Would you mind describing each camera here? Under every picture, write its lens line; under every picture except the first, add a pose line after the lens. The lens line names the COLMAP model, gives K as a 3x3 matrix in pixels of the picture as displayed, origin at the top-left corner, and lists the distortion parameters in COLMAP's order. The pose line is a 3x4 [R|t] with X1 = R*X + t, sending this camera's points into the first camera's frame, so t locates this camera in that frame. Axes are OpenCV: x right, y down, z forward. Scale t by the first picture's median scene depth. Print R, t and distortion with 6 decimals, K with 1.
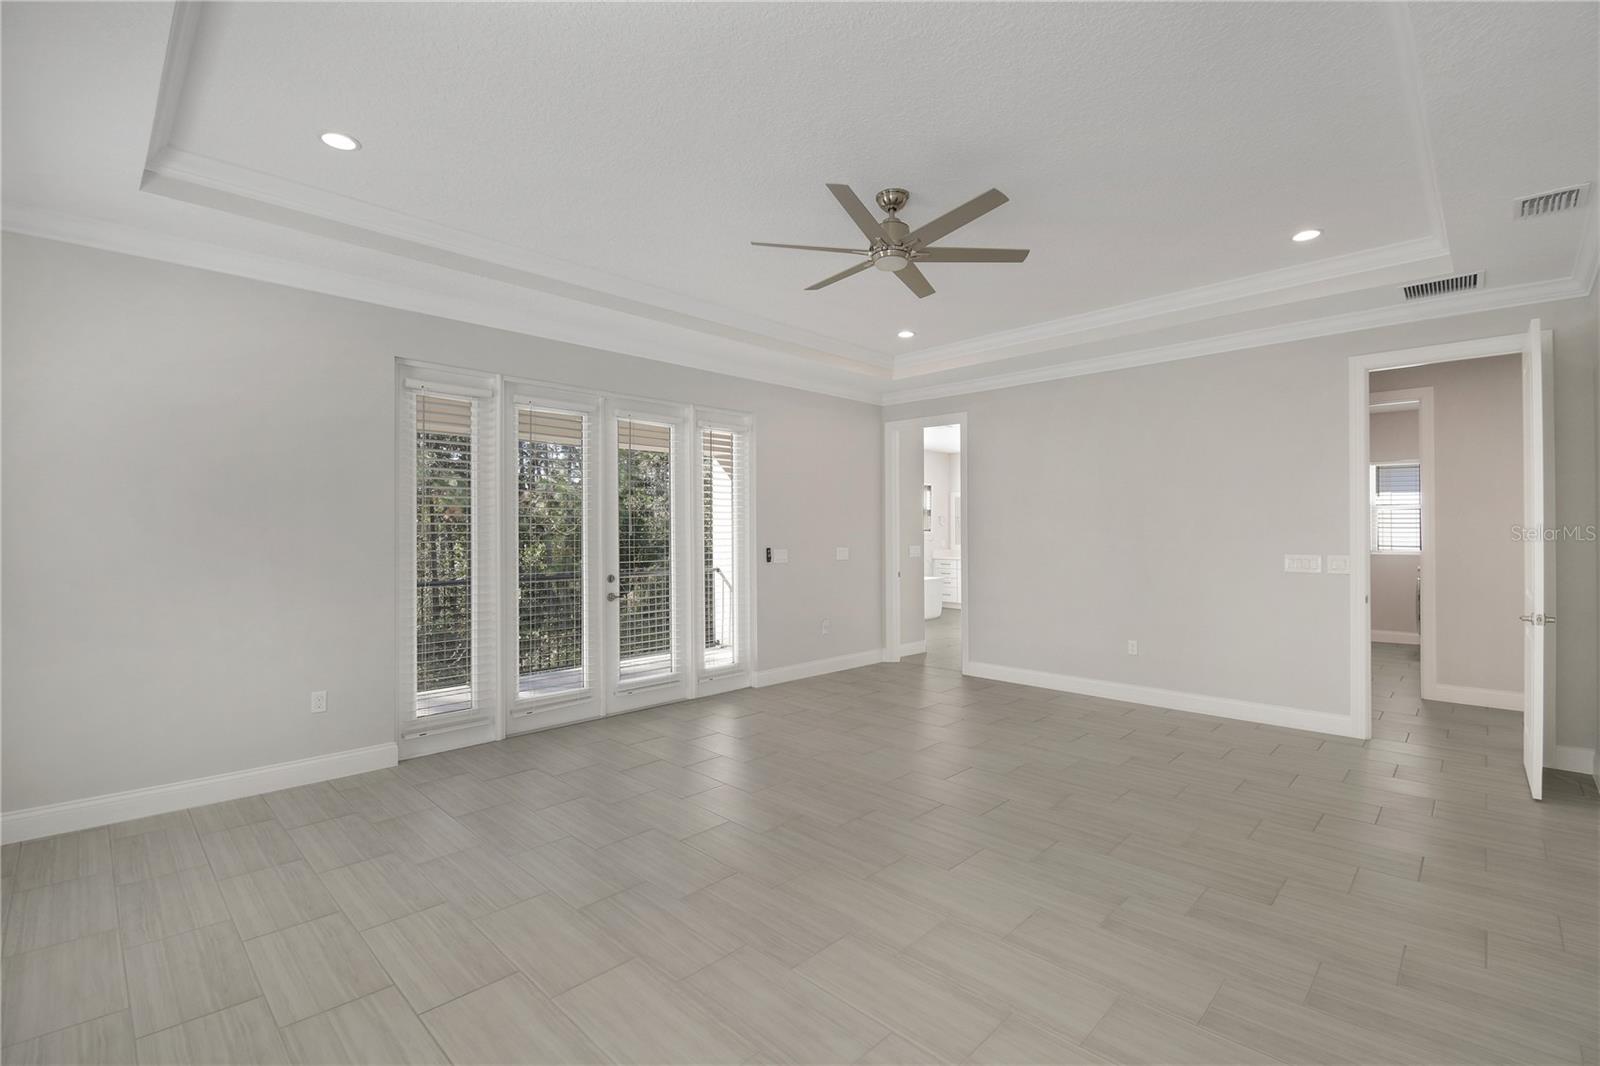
lens RADIAL K [[716.0, 0, 793.8], [0, 716.0, 529.1], [0, 0, 1]] dist [0.001823, -0.000099]
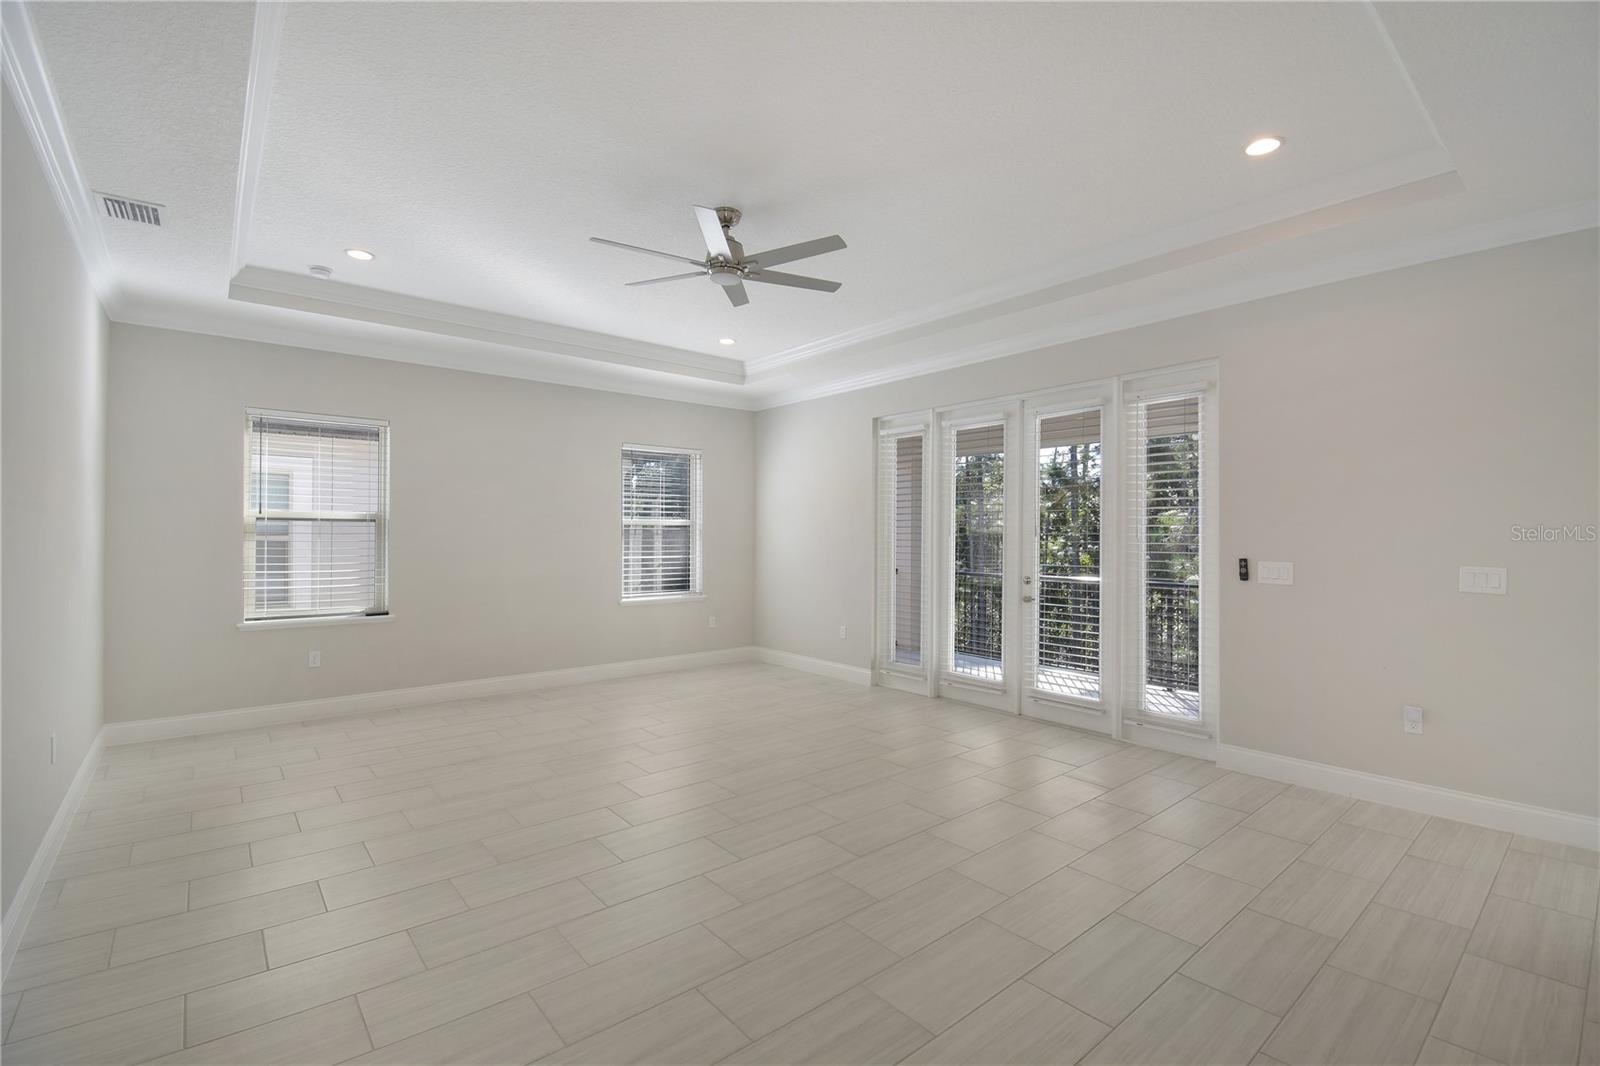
lens RADIAL K [[716.0, 0, 790.7], [0, 716.0, 536.0], [0, 0, 1]] dist [0.001823, -0.000099]
pose [[-0.134348, 0.002327, -0.990932, 0.683865], [0.005722, 0.999982, 0.001572, 0.002961], [0.990918, -0.005459, -0.134359, 0.709943]]
